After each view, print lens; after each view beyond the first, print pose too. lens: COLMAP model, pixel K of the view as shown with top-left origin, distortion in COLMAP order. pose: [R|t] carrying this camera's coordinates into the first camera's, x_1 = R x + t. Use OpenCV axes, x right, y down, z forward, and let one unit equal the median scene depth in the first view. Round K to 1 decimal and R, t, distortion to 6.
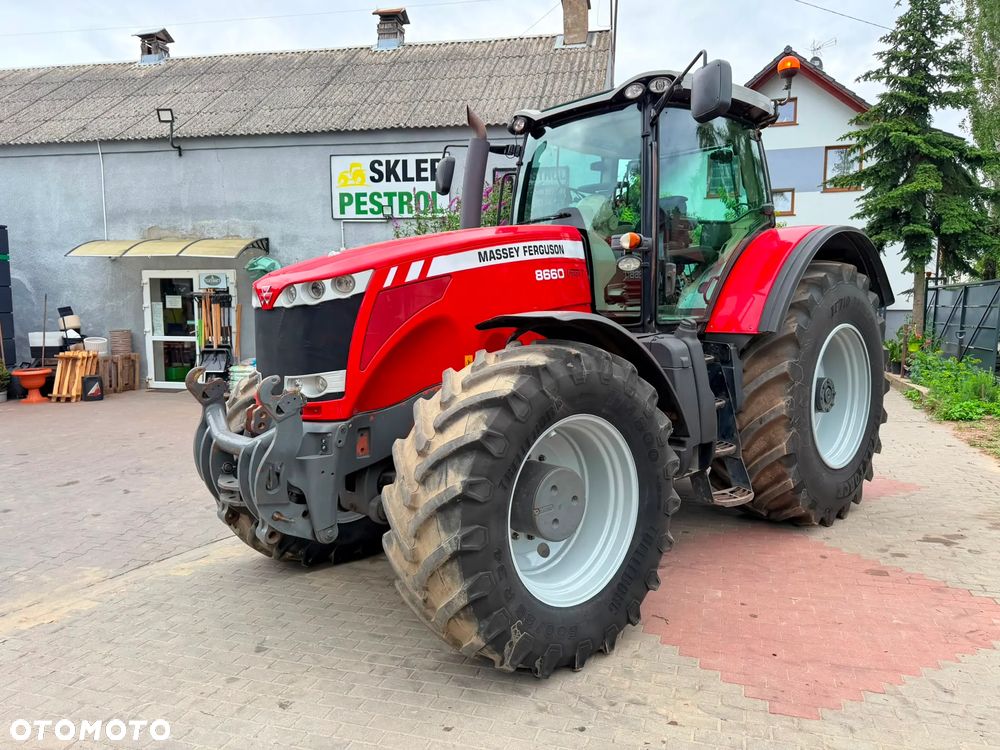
lens RADIAL K [[706.0, 0, 503.6], [0, 706.0, 368.7], [0, 0, 1]] dist [0.042813, -0.052372]
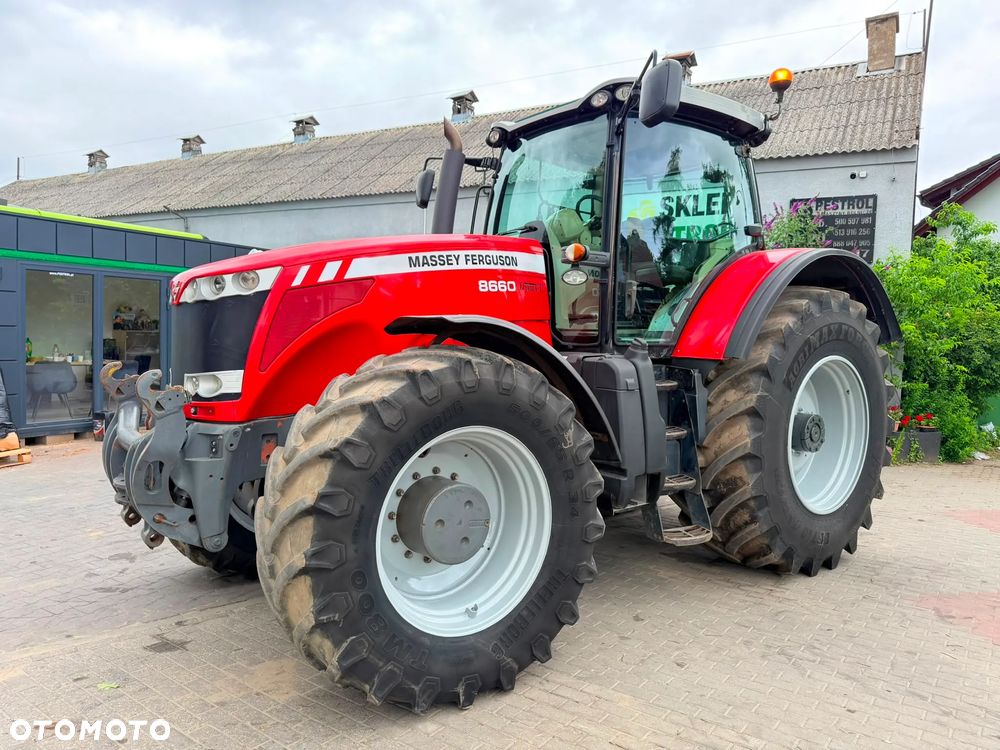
lens RADIAL K [[706.0, 0, 500.7], [0, 706.0, 376.2], [0, 0, 1]] dist [0.042813, -0.052372]
pose [[0.994965, 0.047473, -0.088265, 0.163351], [-0.050734, 0.998096, -0.035078, 0.020693], [0.086431, 0.039379, 0.995479, 0.061568]]
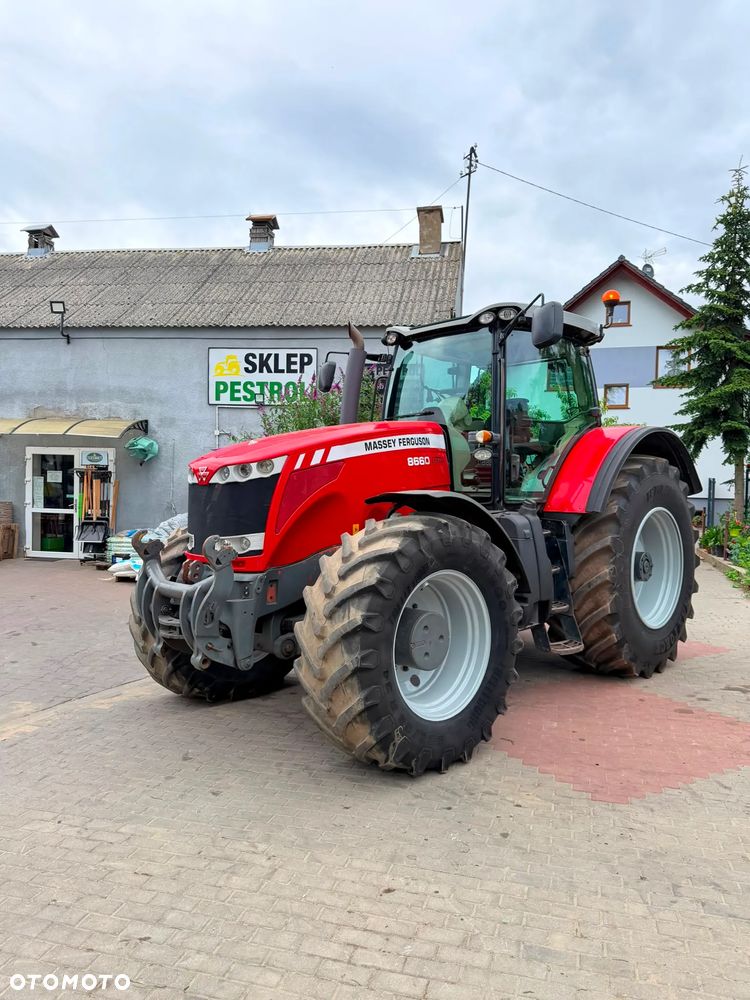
lens RADIAL K [[706.0, 0, 371.0], [0, 706.0, 491.6], [0, 0, 1]] dist [0.042813, -0.052372]
pose [[0.999272, 0.020982, 0.031867, -0.057740], [-0.018293, 0.996427, -0.082448, 0.023239], [-0.033483, 0.081805, 0.996086, -0.229811]]
